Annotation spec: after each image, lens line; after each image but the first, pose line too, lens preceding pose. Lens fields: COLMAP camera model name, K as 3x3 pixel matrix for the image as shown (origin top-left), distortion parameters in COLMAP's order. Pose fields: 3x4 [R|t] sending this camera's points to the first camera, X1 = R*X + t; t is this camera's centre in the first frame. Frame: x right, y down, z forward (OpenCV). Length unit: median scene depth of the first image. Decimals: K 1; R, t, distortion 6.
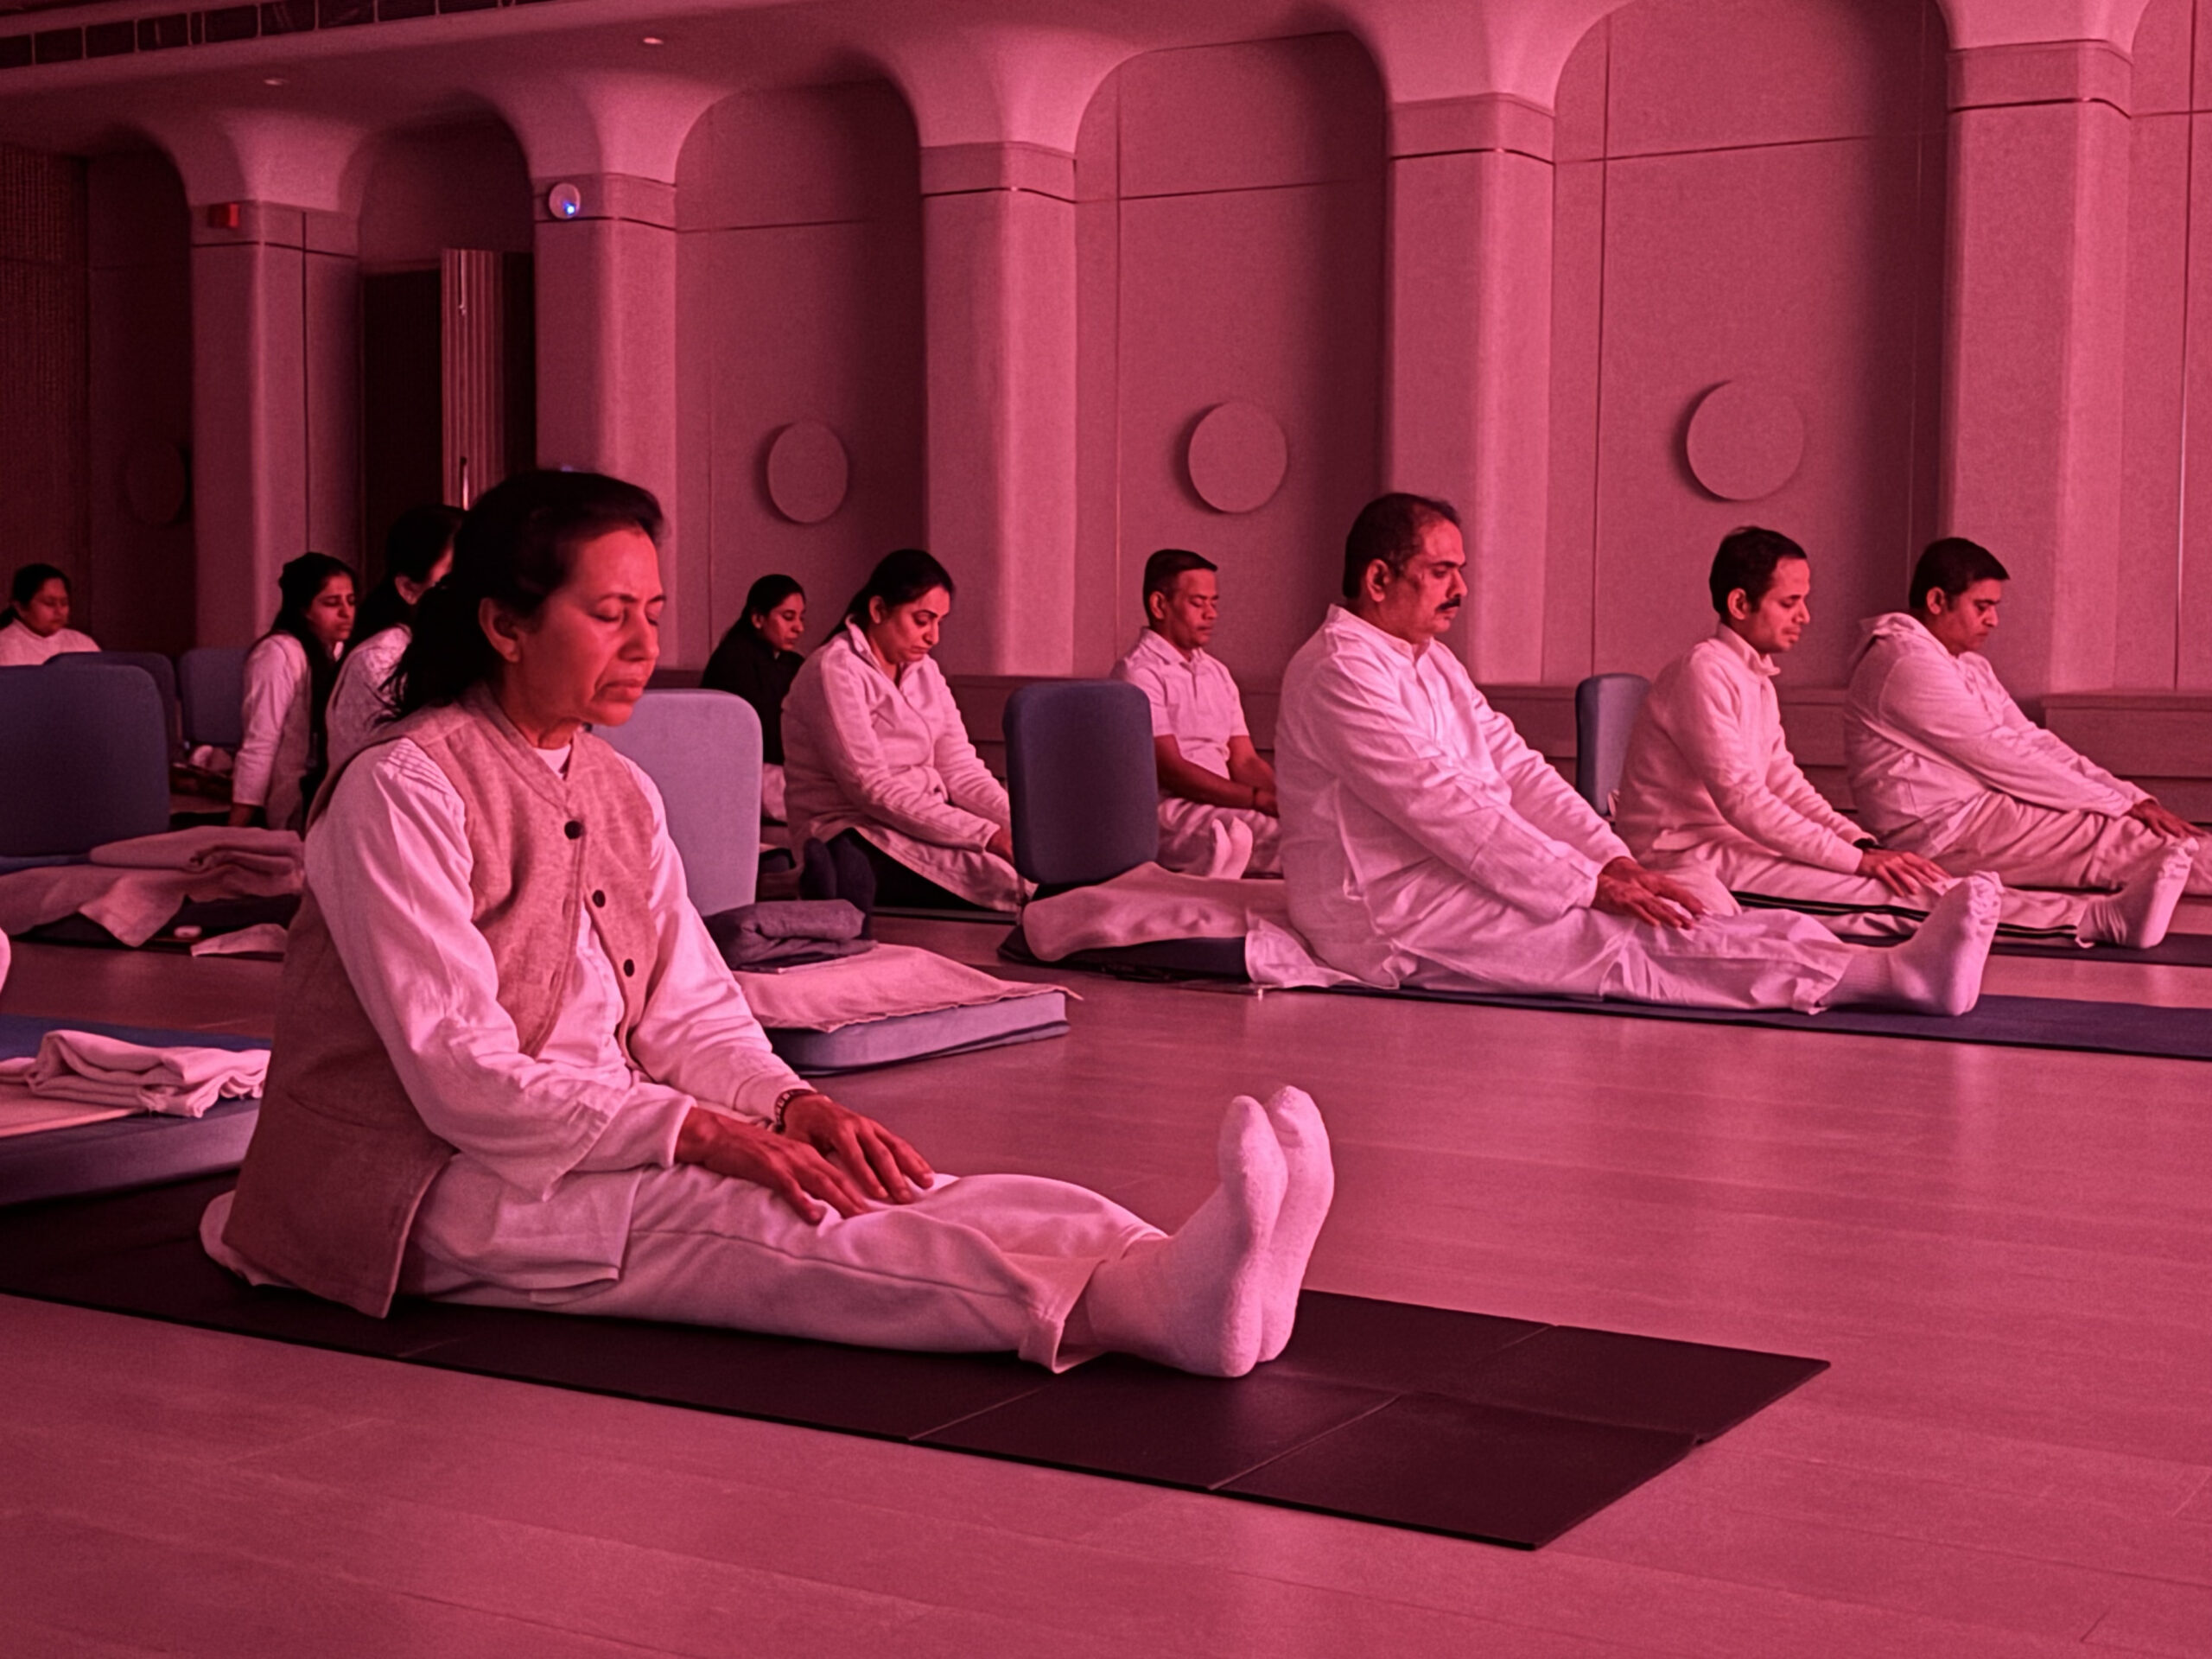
lens RADIAL K [[3116.0, 0, 1123.1], [0, 3116.0, 847.1], [0, 0, 1]] dist [0.065579, 0.000000]
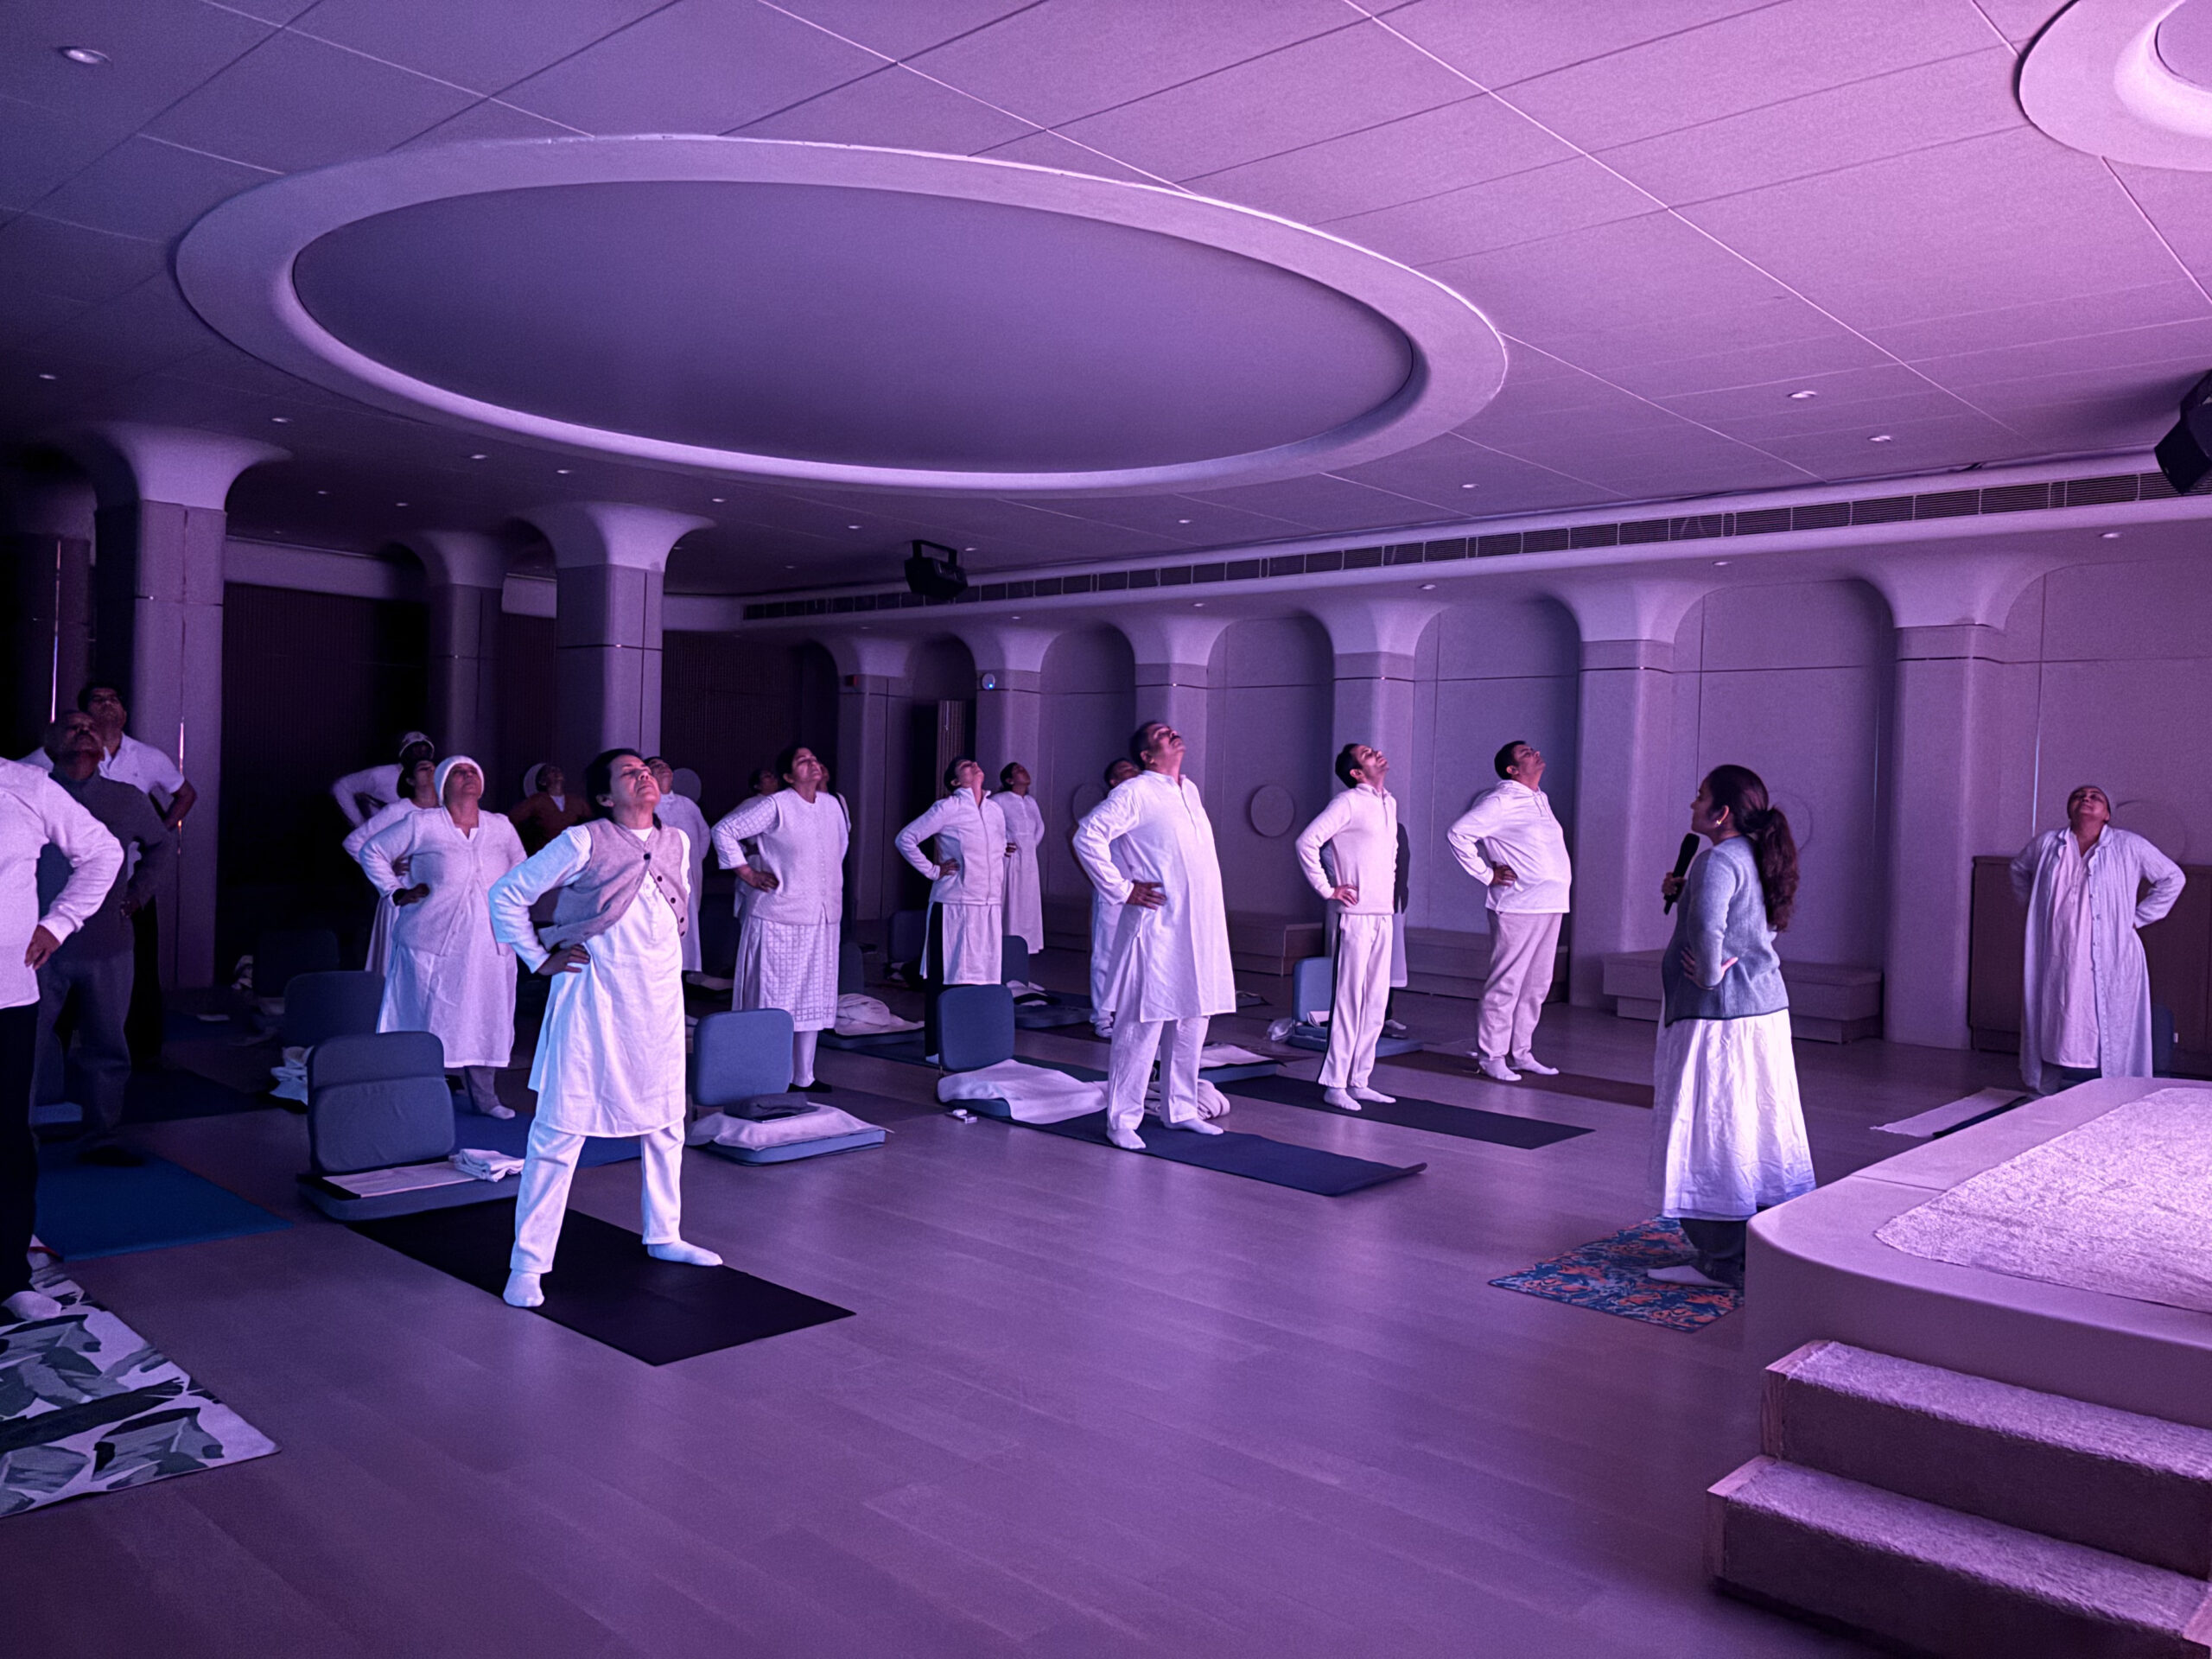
lens RADIAL K [[1712.2, 0, 1112.2], [0, 1712.2, 816.7], [0, 0, 1]] dist [0.043432, -0.044154]
pose [[0.976534, 0.022437, -0.214190, 0.361730], [-0.034919, 0.997894, -0.054667, -0.111321], [0.212512, 0.060863, 0.975261, -0.306410]]
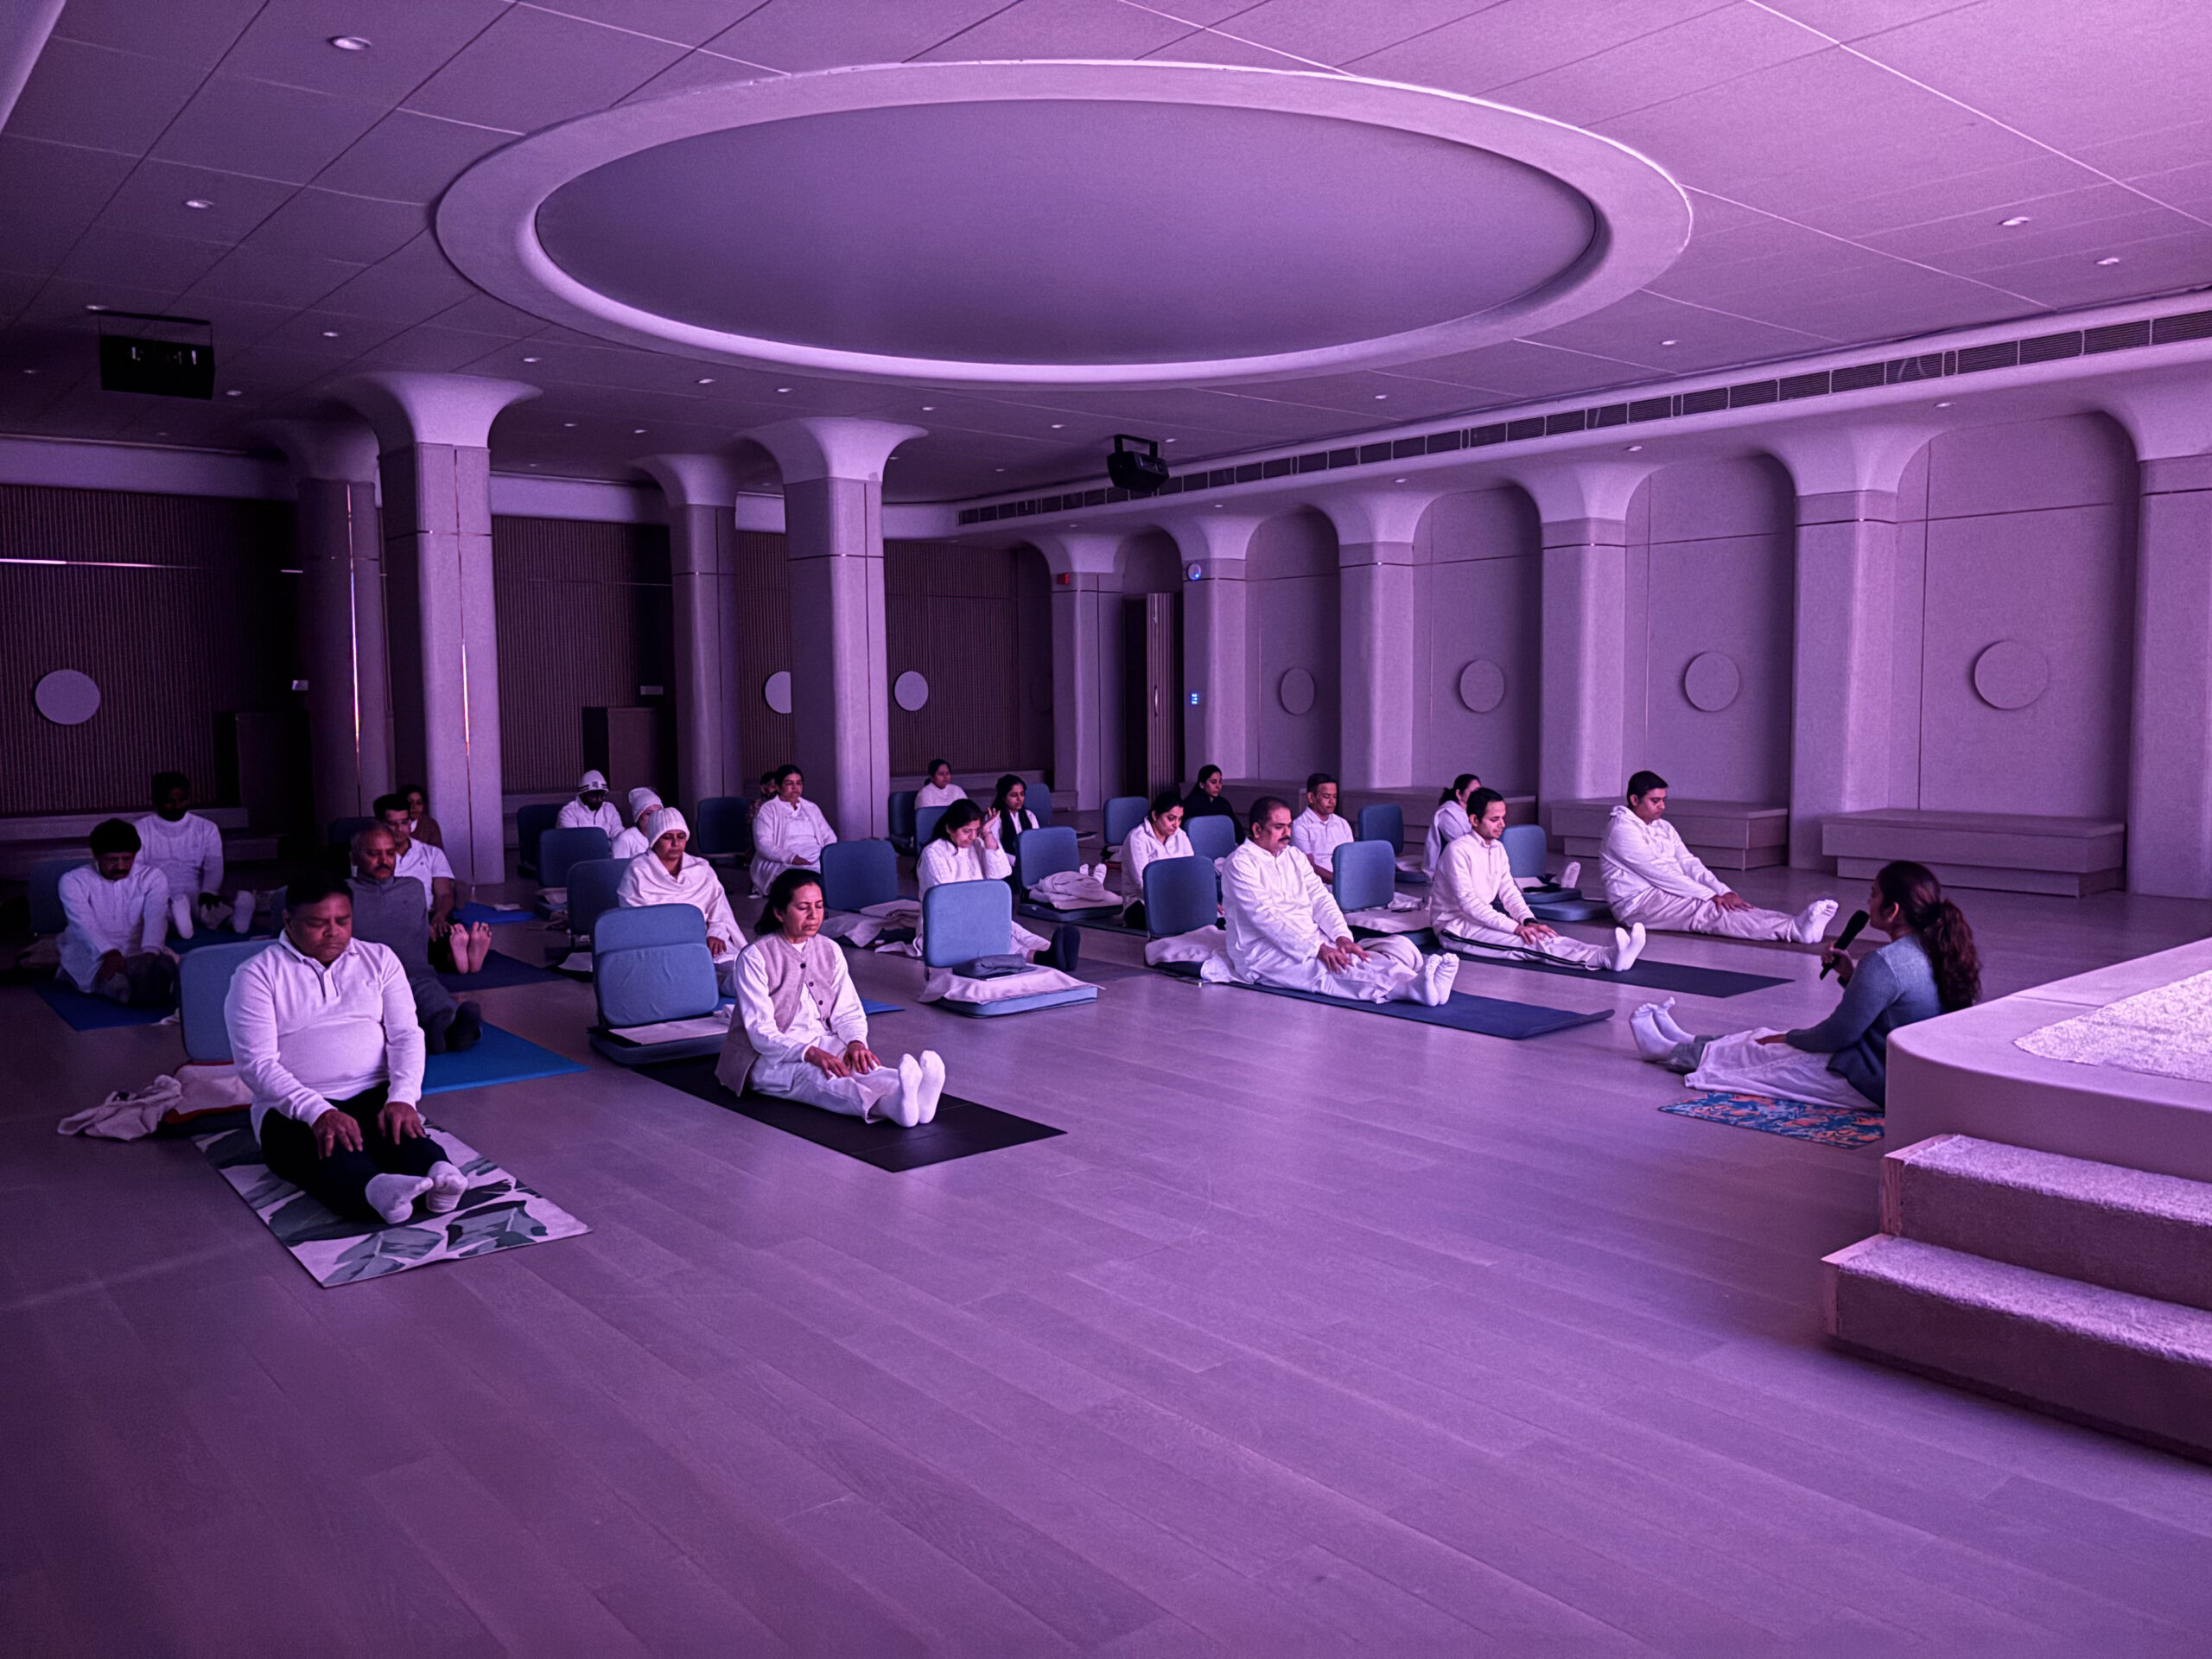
lens RADIAL K [[1712.2, 0, 1090.6], [0, 1712.2, 820.7], [0, 0, 1]] dist [0.043432, -0.044154]
pose [[0.935897, 0.006397, -0.352216, 0.402941], [-0.002595, 0.999933, 0.011267, -0.094889], [0.352265, -0.009631, 0.935851, -0.365987]]
